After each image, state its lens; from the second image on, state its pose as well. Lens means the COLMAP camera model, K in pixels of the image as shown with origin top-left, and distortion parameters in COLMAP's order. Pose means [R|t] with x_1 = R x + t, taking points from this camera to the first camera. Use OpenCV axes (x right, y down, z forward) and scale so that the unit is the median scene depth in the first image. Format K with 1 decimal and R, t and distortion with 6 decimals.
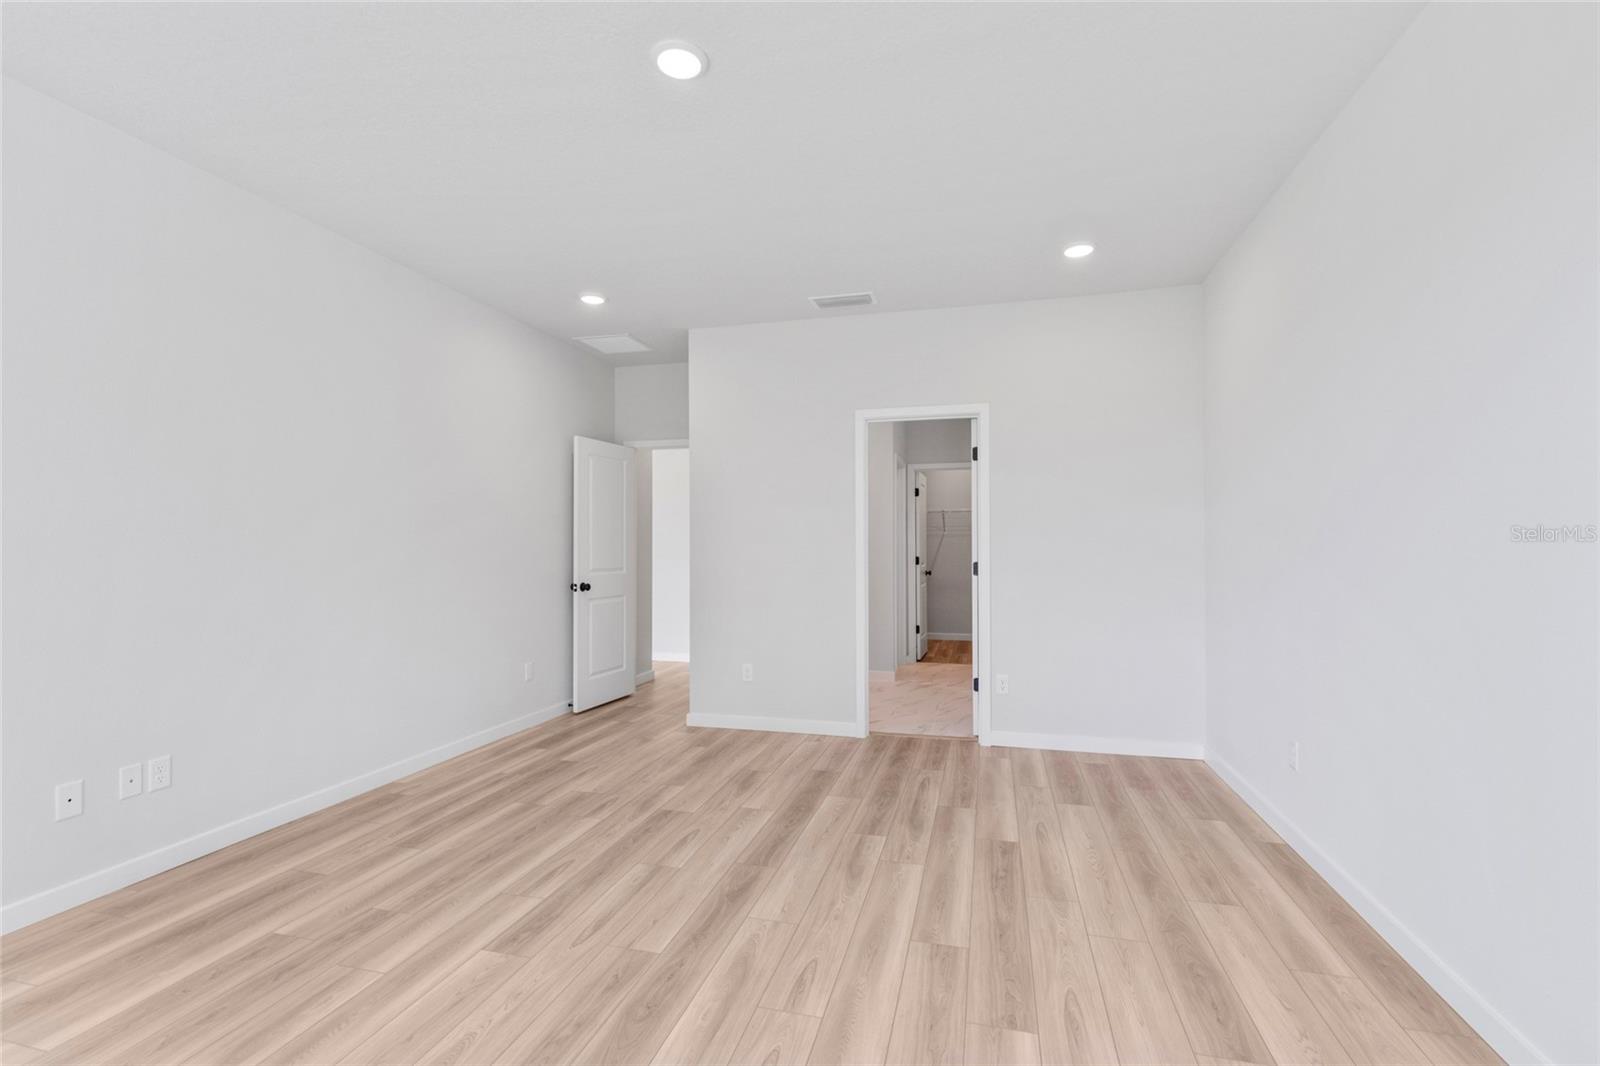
lens RADIAL K [[712.2, 0, 793.9], [0, 712.2, 534.5], [0, 0, 1]] dist [-0.000635, -0.000235]
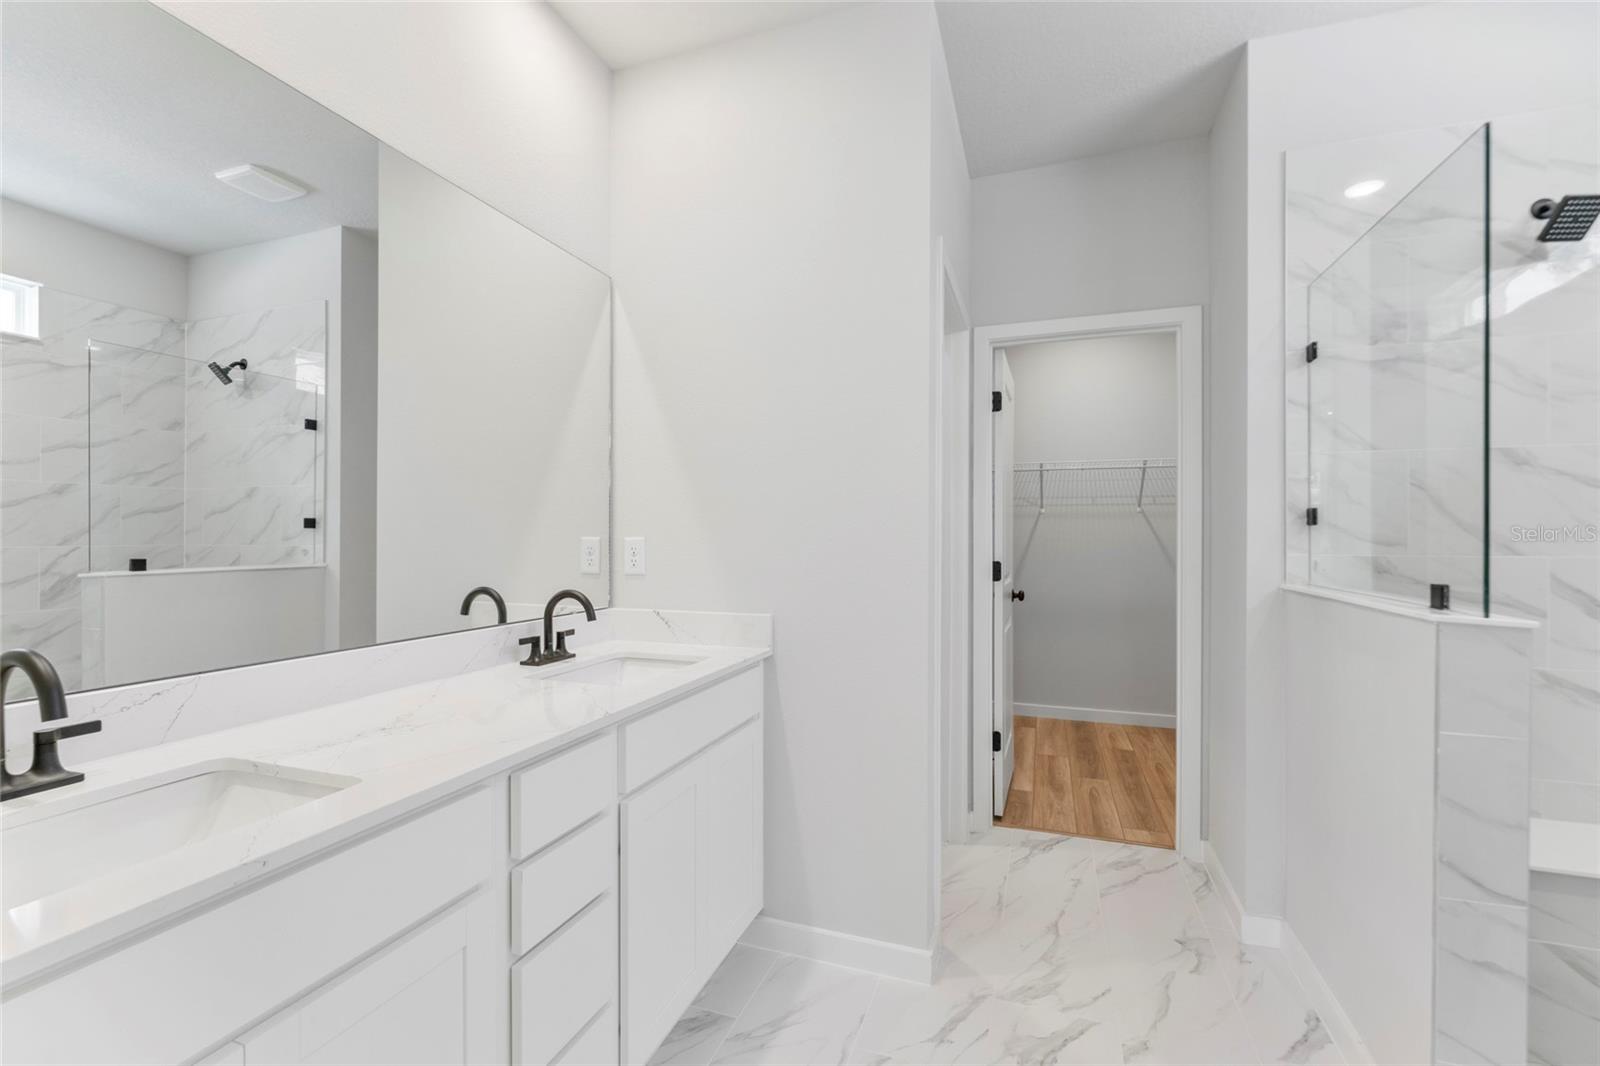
lens RADIAL K [[712.2, 0, 793.9], [0, 712.2, 534.5], [0, 0, 1]] dist [-0.000635, -0.000235]
pose [[0.996782, 0.002515, -0.080117, 0.124592], [-0.001063, 0.999834, 0.018164, 0.011602], [0.080150, -0.018020, 0.996620, 0.806999]]
